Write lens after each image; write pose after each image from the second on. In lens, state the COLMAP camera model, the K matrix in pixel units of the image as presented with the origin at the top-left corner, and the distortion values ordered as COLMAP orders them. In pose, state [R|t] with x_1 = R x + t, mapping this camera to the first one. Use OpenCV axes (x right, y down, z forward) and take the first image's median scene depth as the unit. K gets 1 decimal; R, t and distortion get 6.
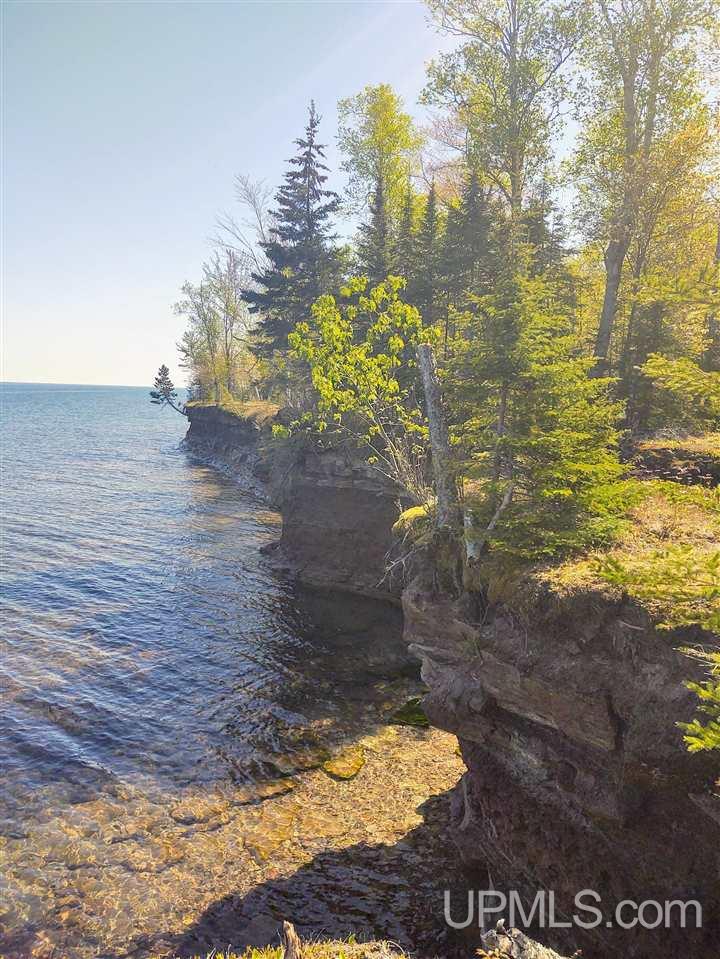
lens RADIAL K [[735.7, 0, 366.6], [0, 735.7, 473.2], [0, 0, 1]] dist [-0.017030, -0.028074]
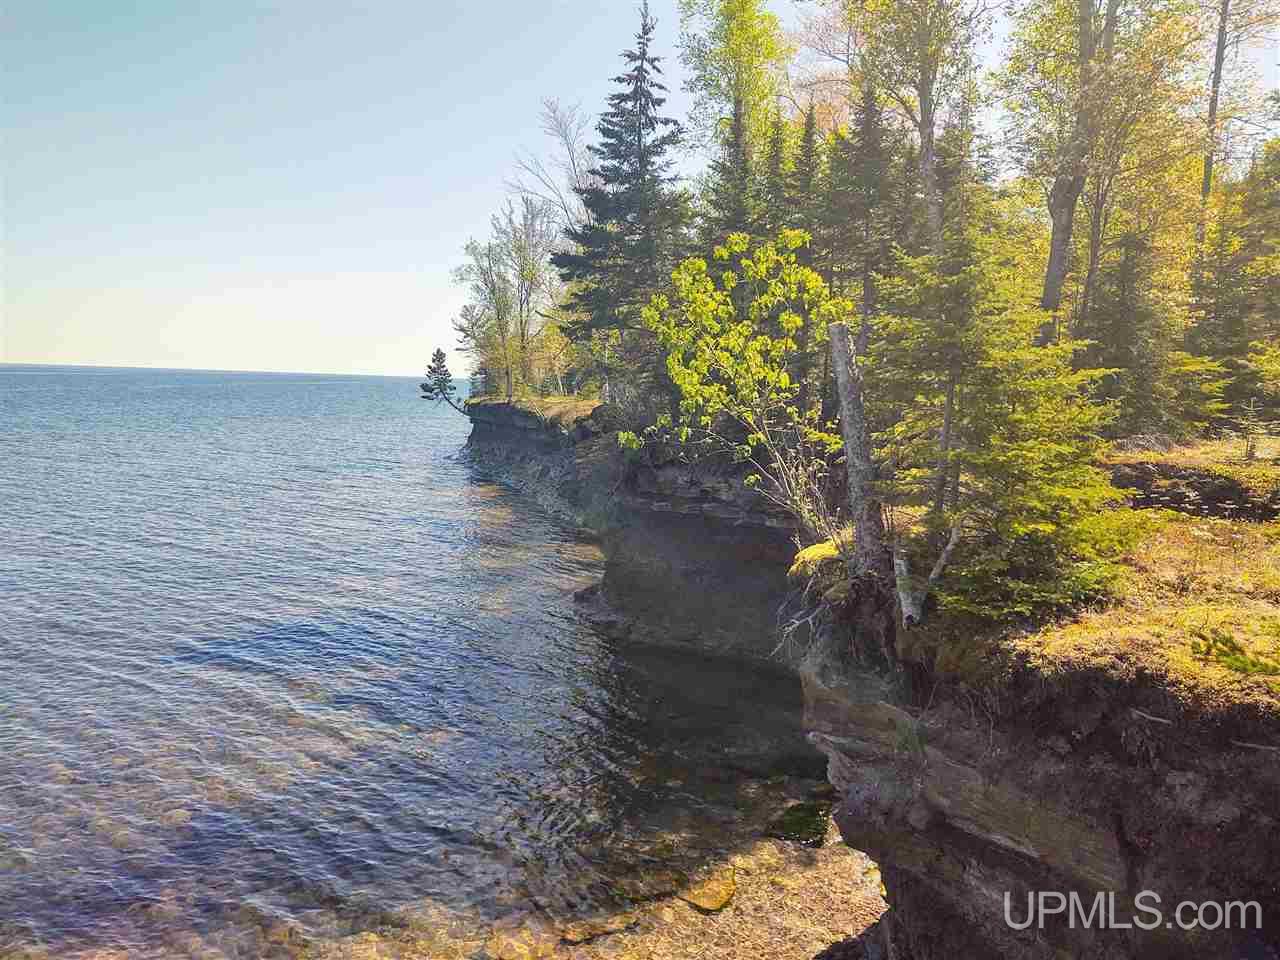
lens RADIAL K [[982.0, 0, 630.0], [0, 982.0, 470.8], [0, 0, 1]] dist [-0.017030, -0.028074]
pose [[0.997544, 0.003037, -0.069979, -0.026265], [-0.004504, 0.999773, -0.020808, -0.003011], [0.069900, 0.021072, 0.997331, 0.005284]]
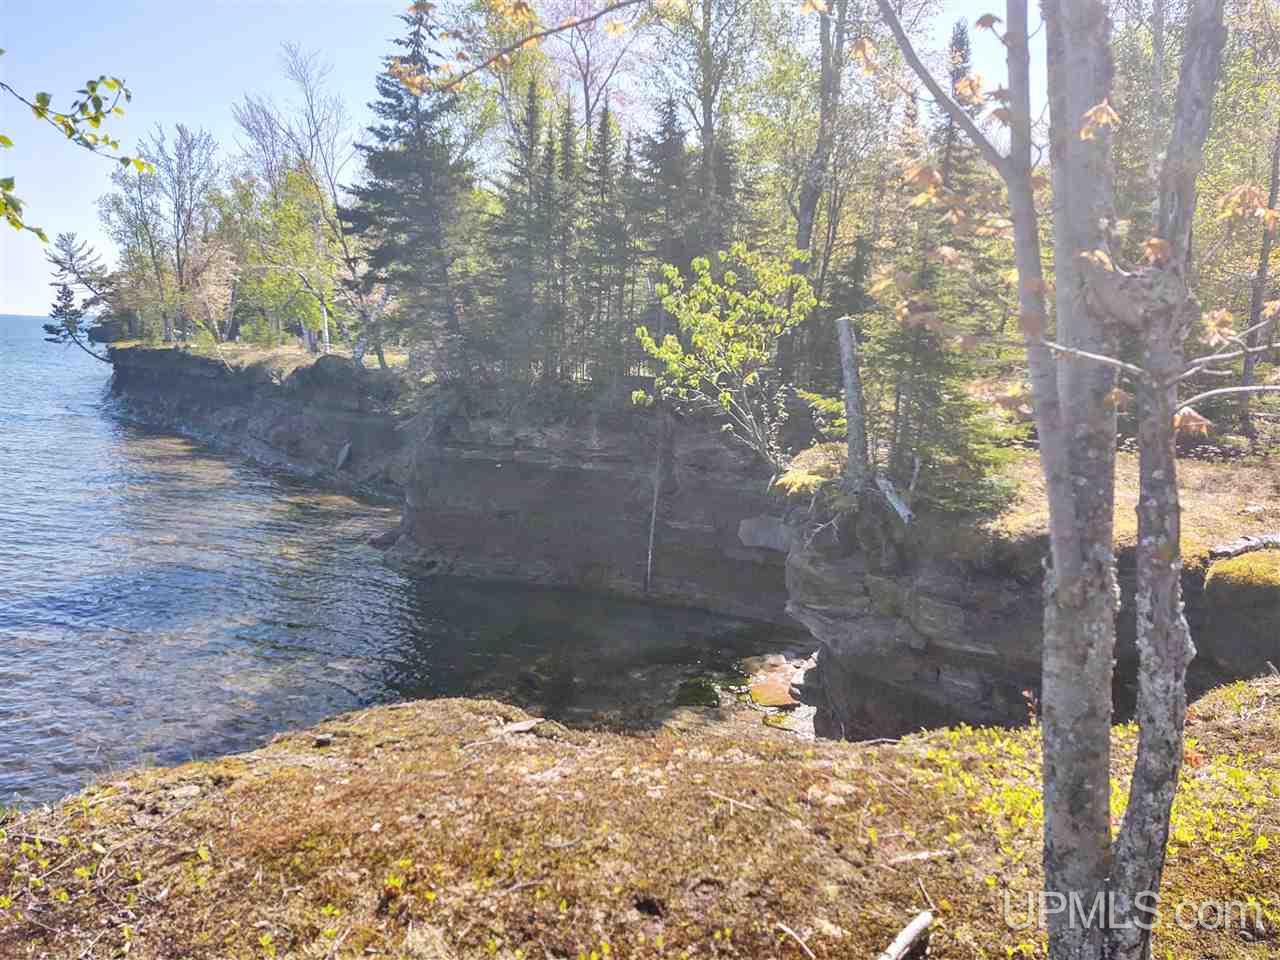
lens RADIAL K [[982.0, 0, 643.8], [0, 982.0, 480.8], [0, 0, 1]] dist [-0.017030, -0.028074]
pose [[0.942839, -0.020011, 0.332647, -0.299235], [0.006844, 0.999148, 0.040706, -0.000847], [-0.333178, -0.036103, 0.942173, -0.113794]]
